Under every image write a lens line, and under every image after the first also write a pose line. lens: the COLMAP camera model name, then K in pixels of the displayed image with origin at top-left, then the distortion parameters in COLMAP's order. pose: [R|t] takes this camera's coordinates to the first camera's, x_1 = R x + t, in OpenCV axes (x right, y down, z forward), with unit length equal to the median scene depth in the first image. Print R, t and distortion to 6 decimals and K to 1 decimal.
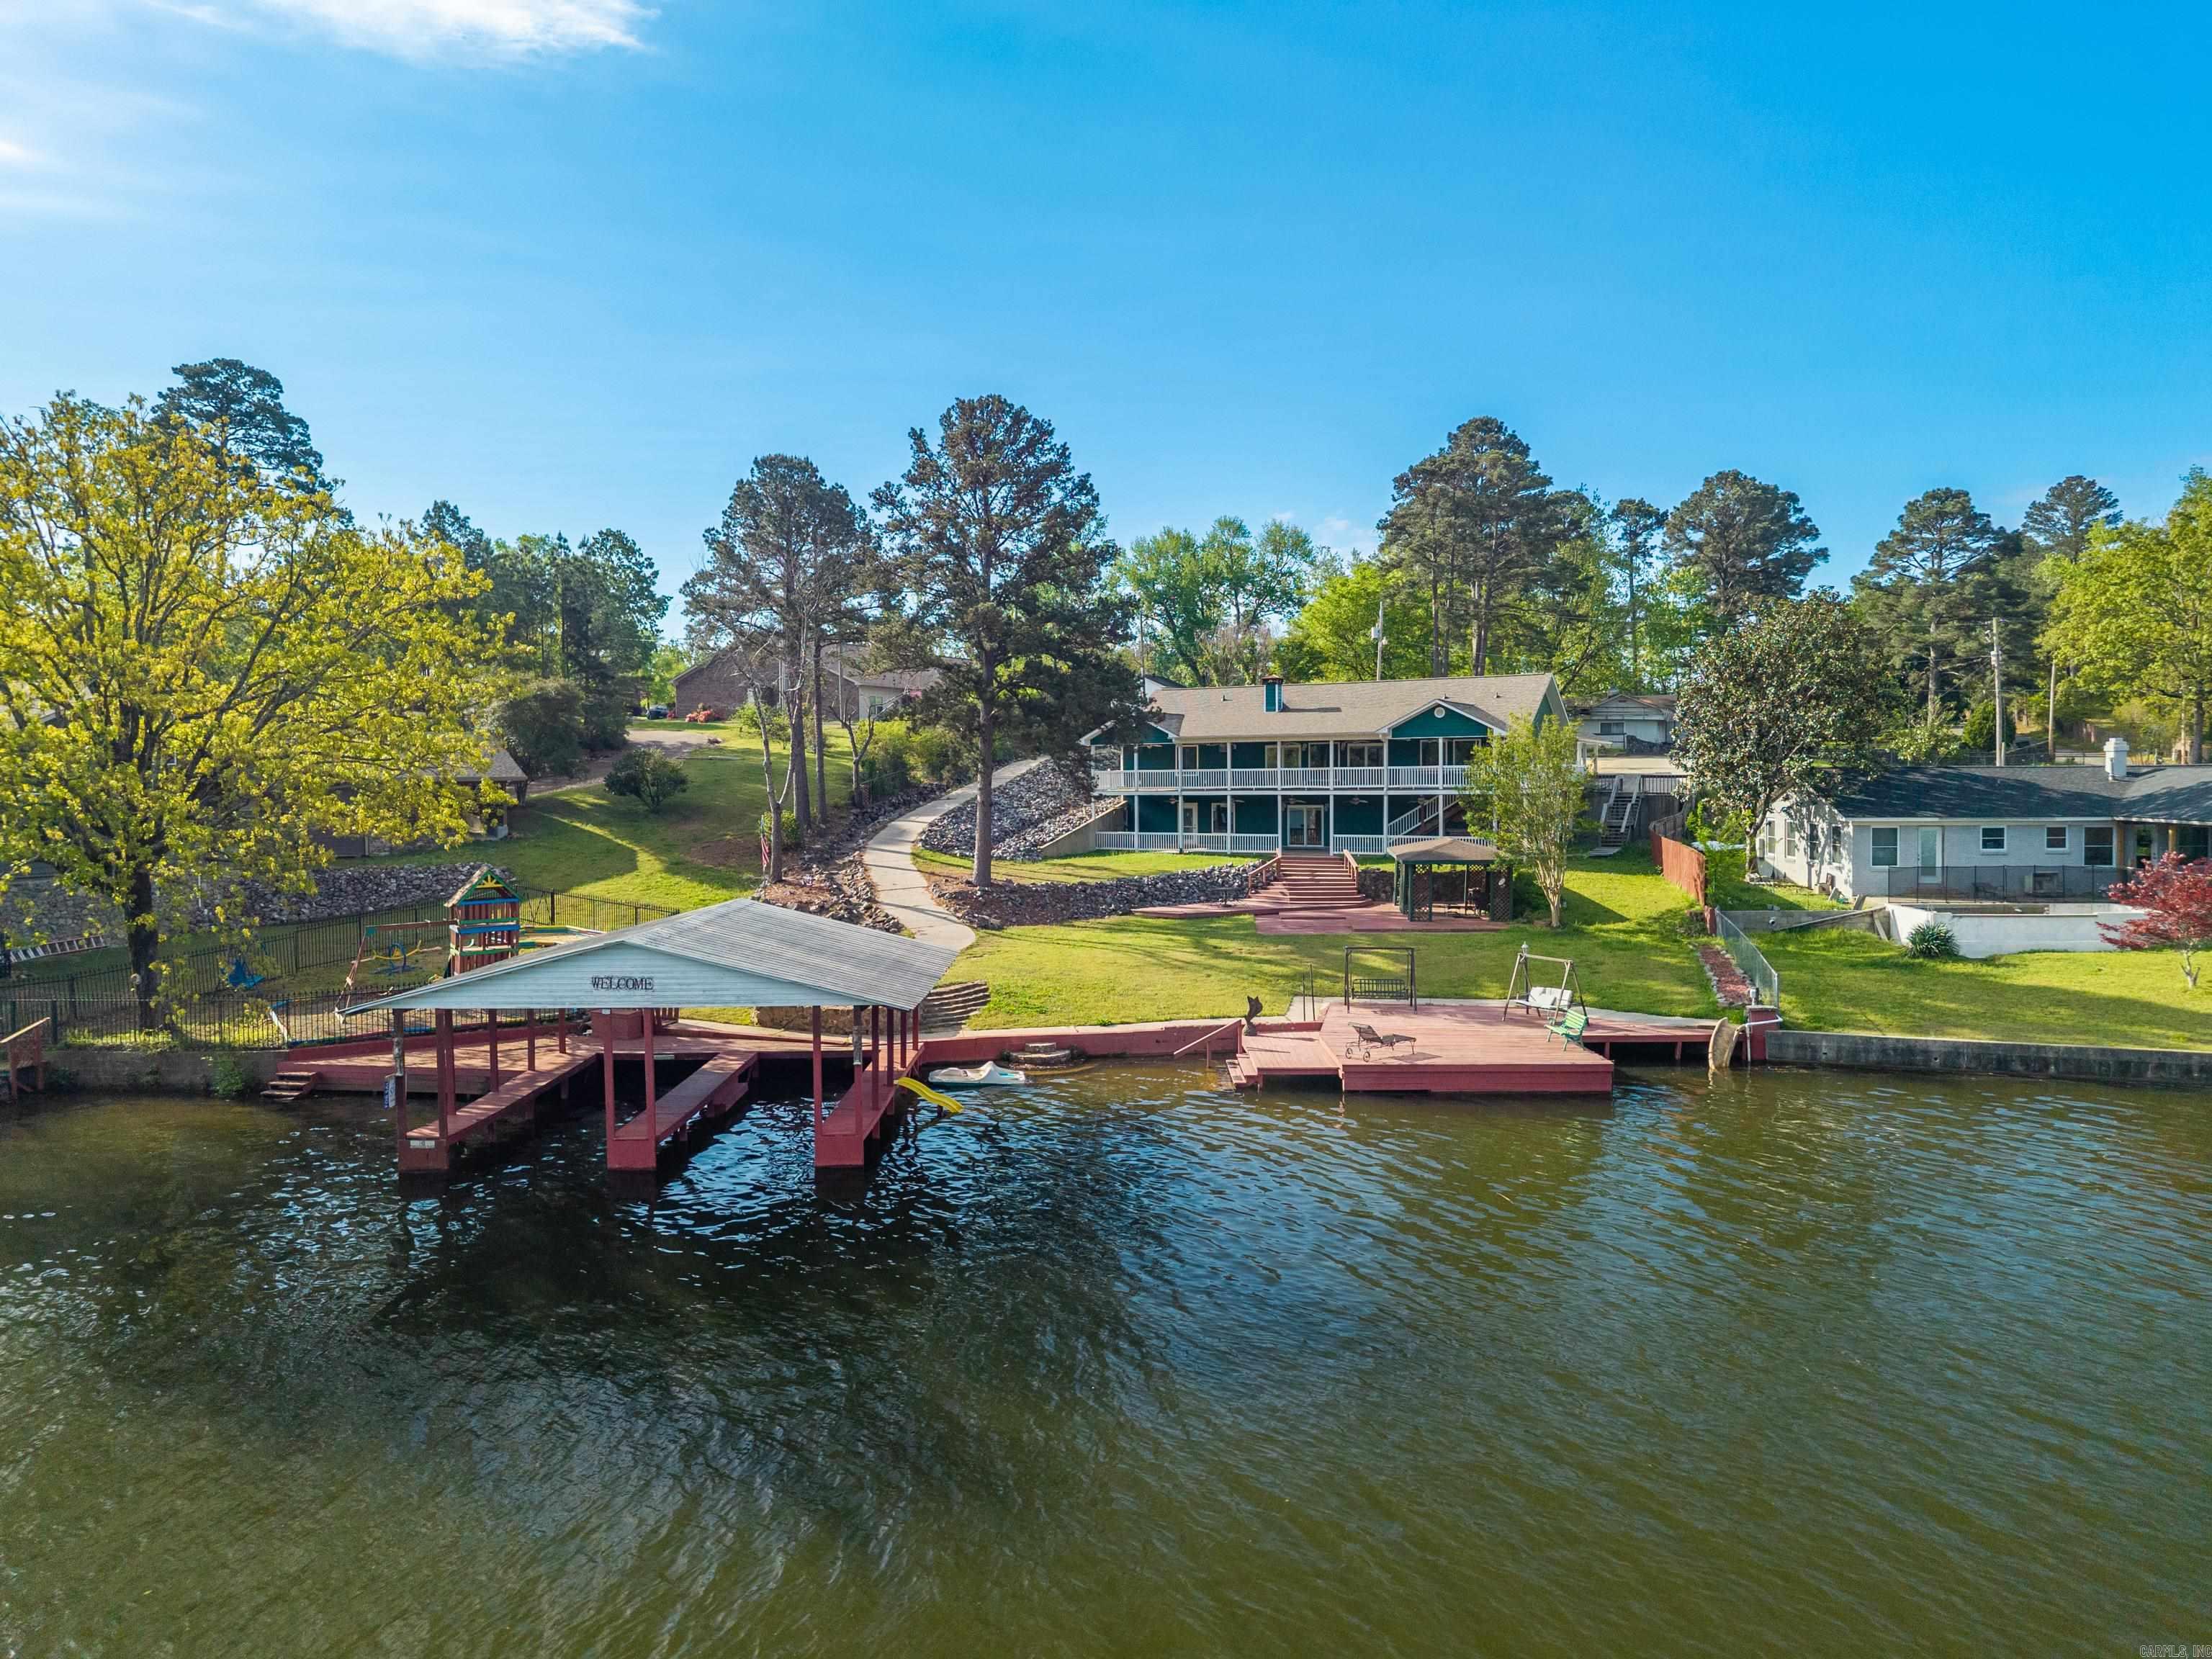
lens RADIAL K [[1500.6, 0, 1079.4], [0, 1500.6, 853.6], [0, 0, 1]] dist [0.018333, -0.001841]
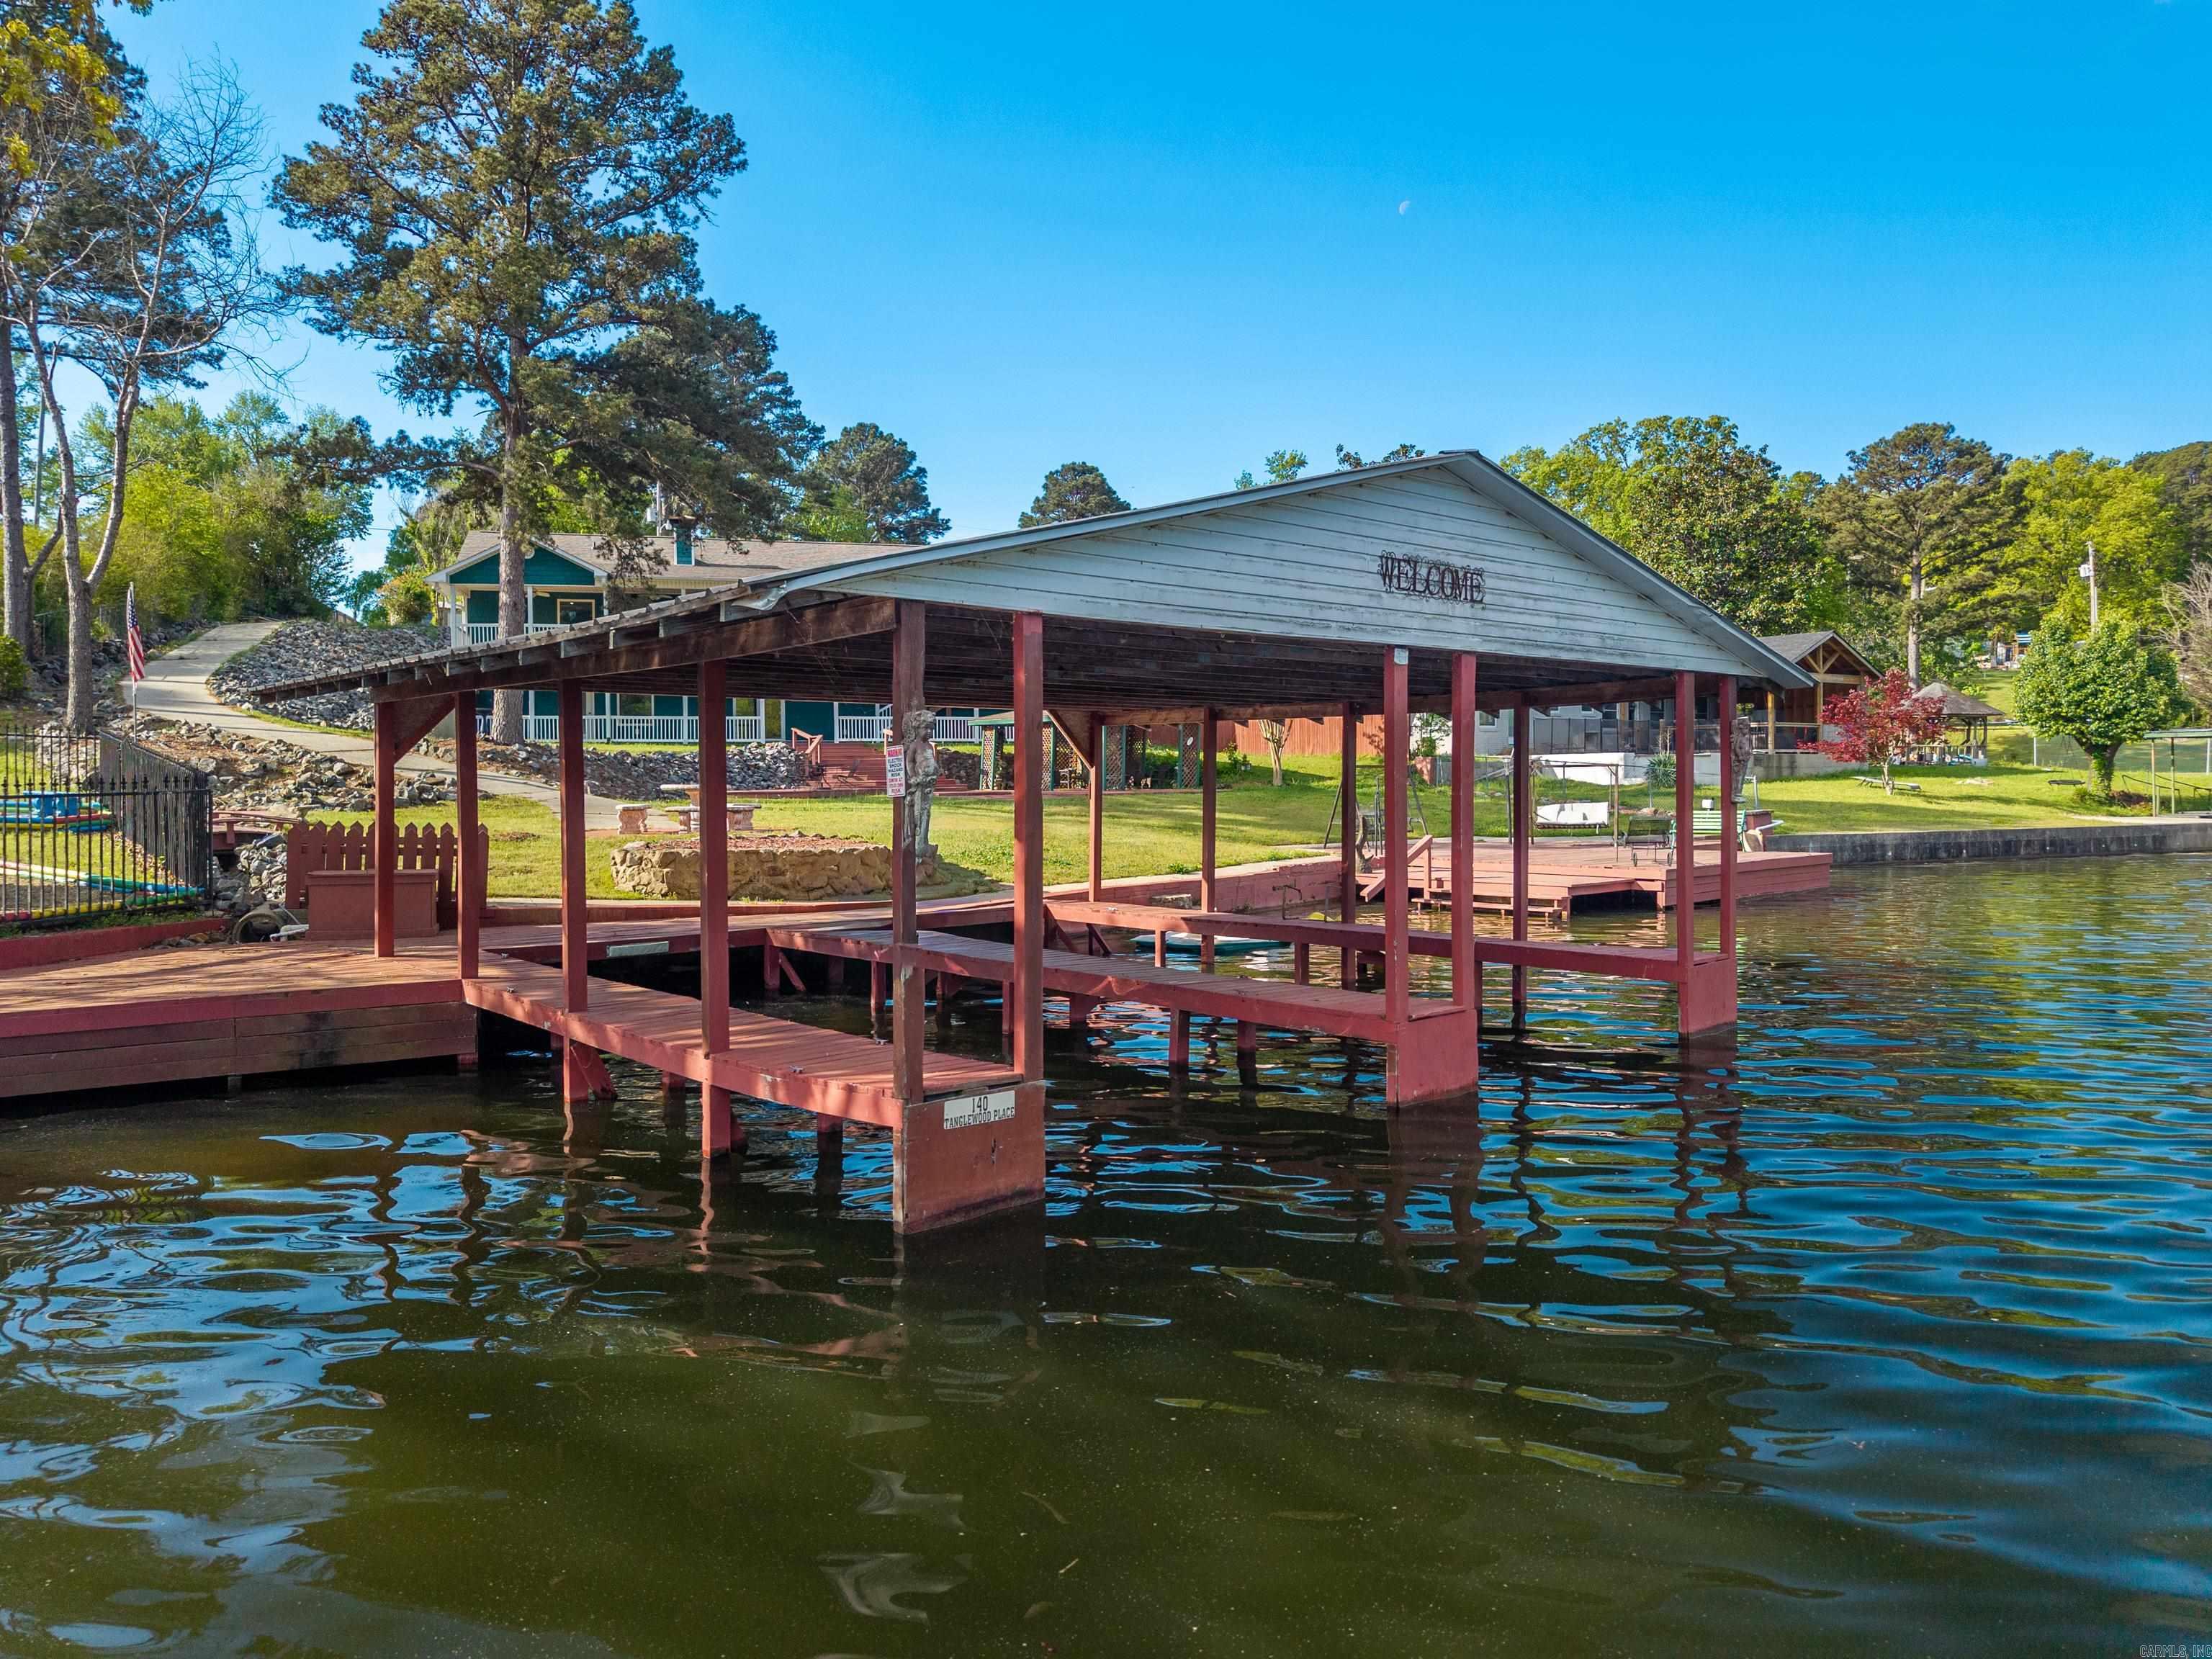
lens RADIAL K [[1537.3, 0, 1119.3], [0, 1537.3, 786.3], [0, 0, 1]] dist [0.009732, -0.002312]
pose [[0.739819, -0.002476, 0.672802, -0.305669], [0.040426, 0.998350, -0.040779, 0.074301], [-0.671591, 0.057368, 0.738698, 0.391223]]
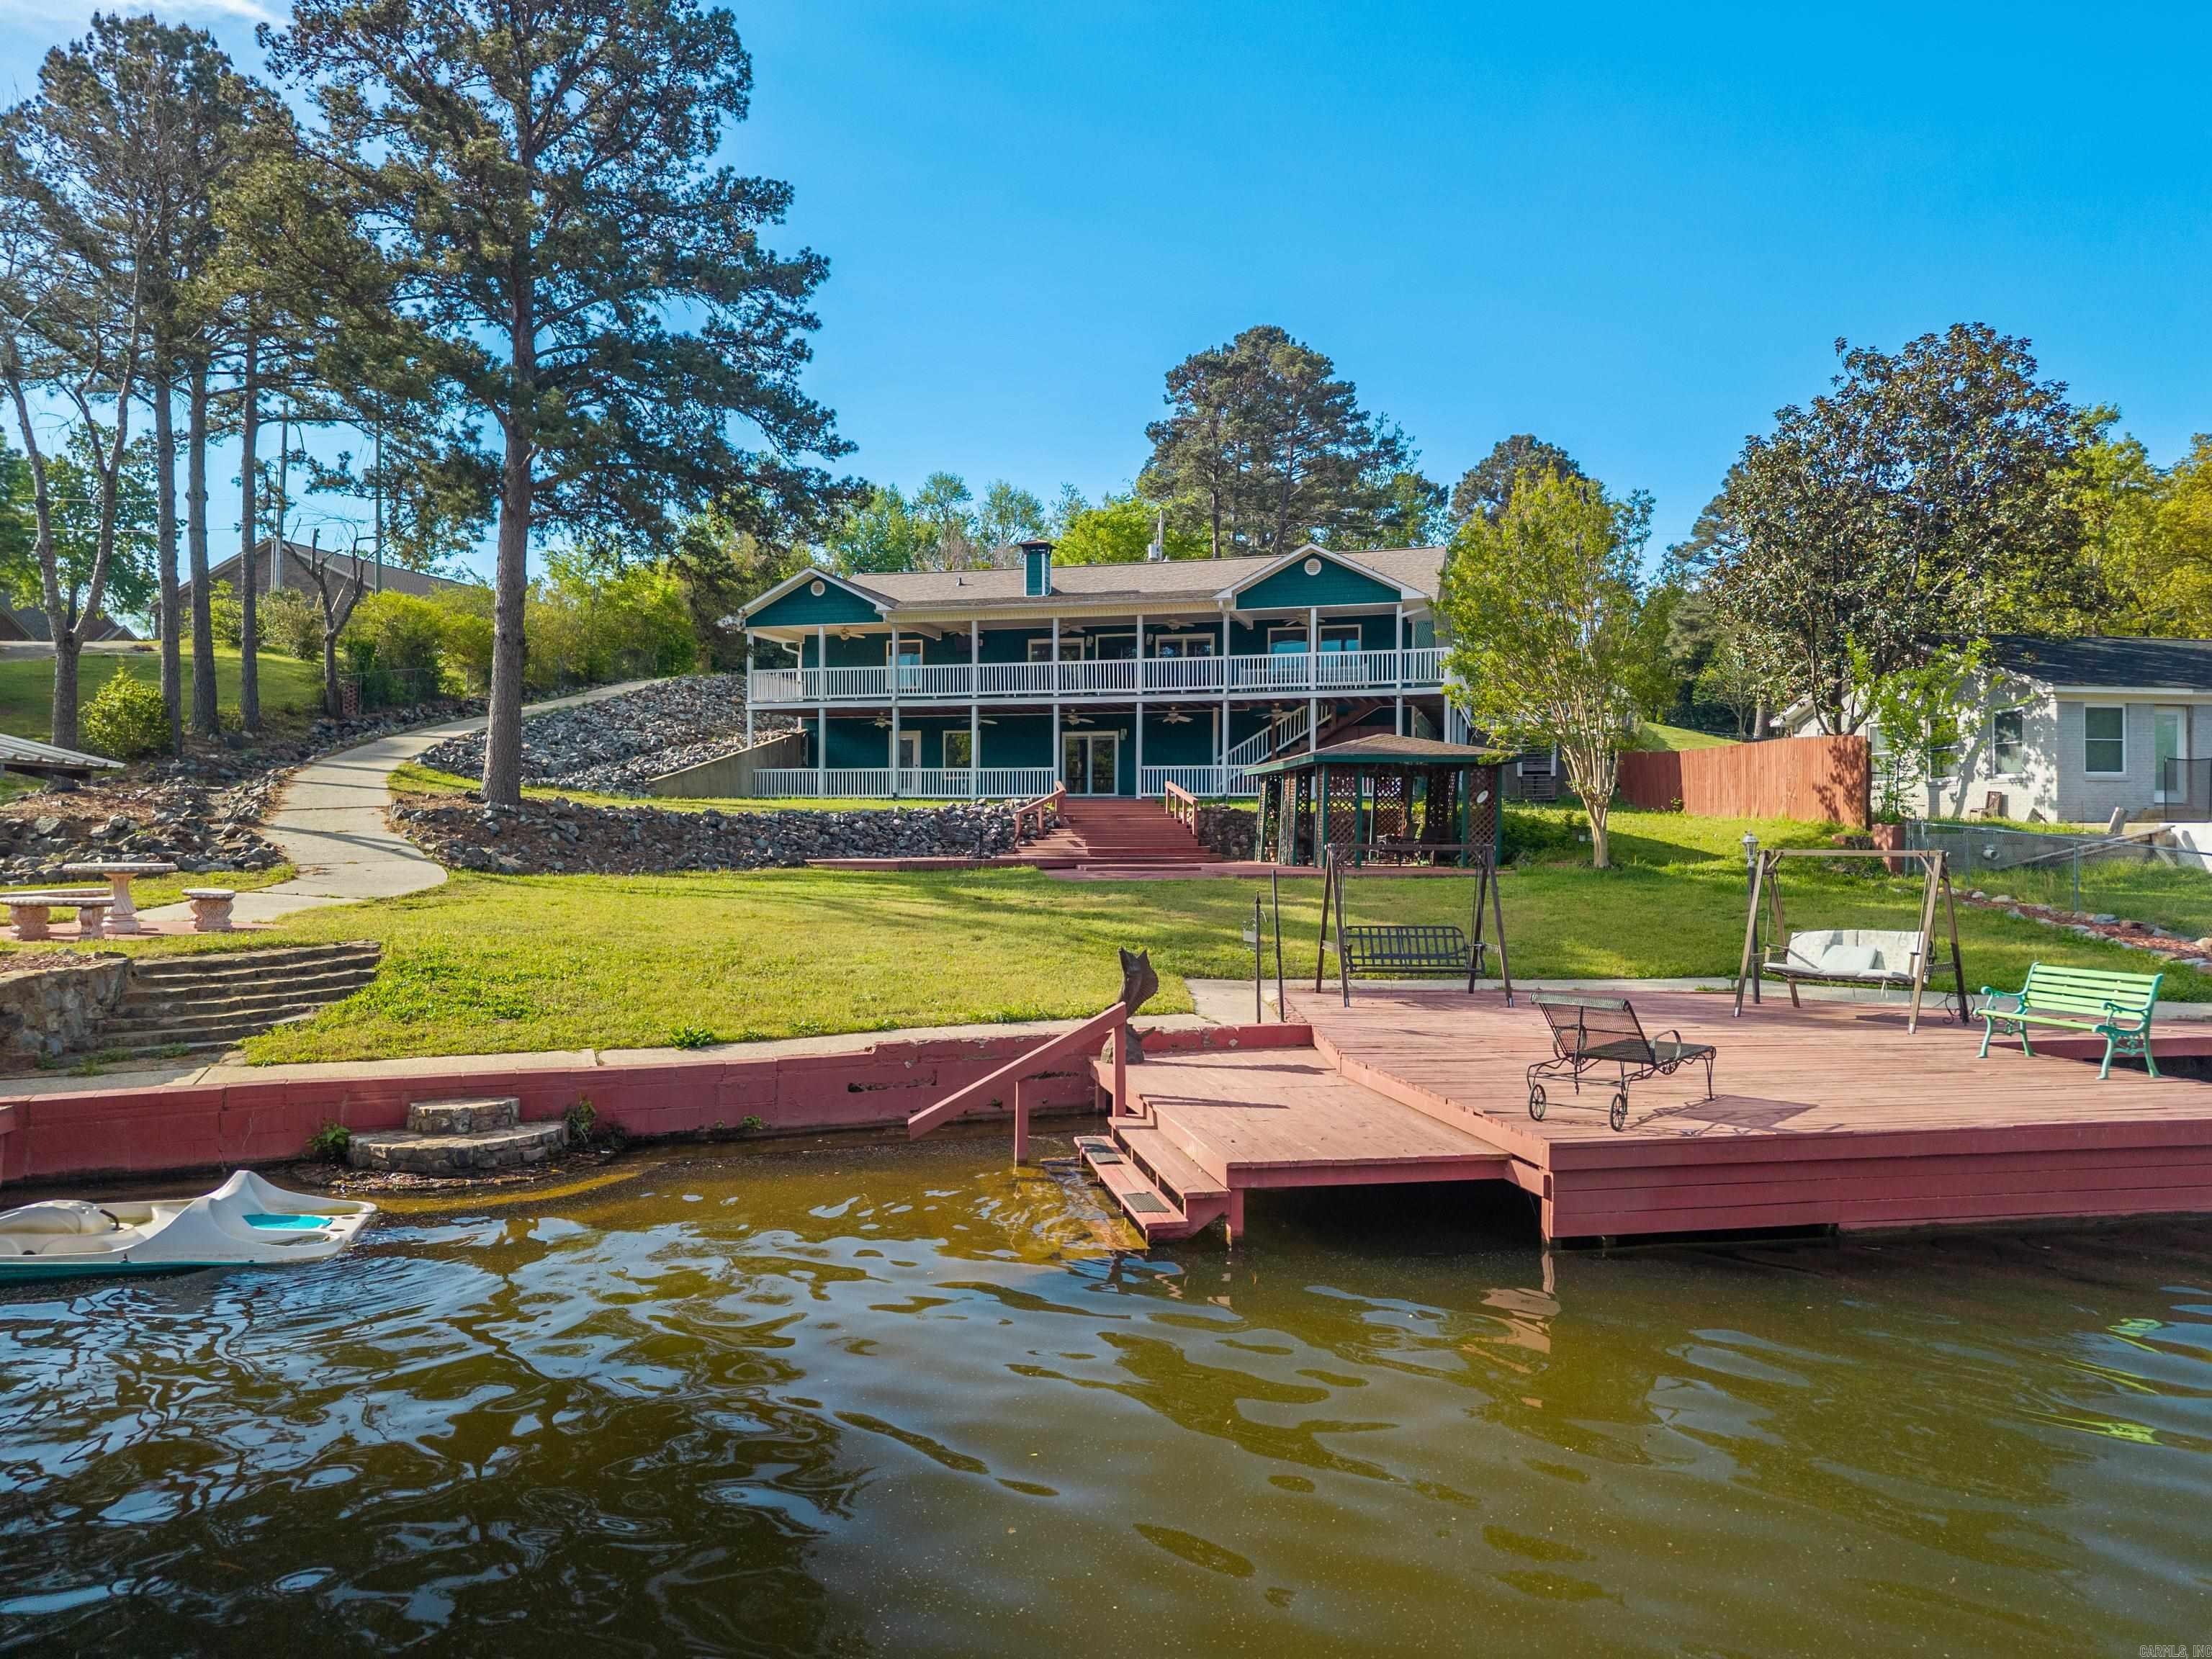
lens RADIAL K [[1560.7, 0, 1098.0], [0, 1560.7, 814.2], [0, 0, 1]] dist [0.020086, 0.000994]
pose [[0.978733, 0.011905, 0.204791, 0.023271], [0.002199, 0.997649, -0.068501, 0.061827], [-0.205125, 0.067495, 0.976406, 0.452479]]
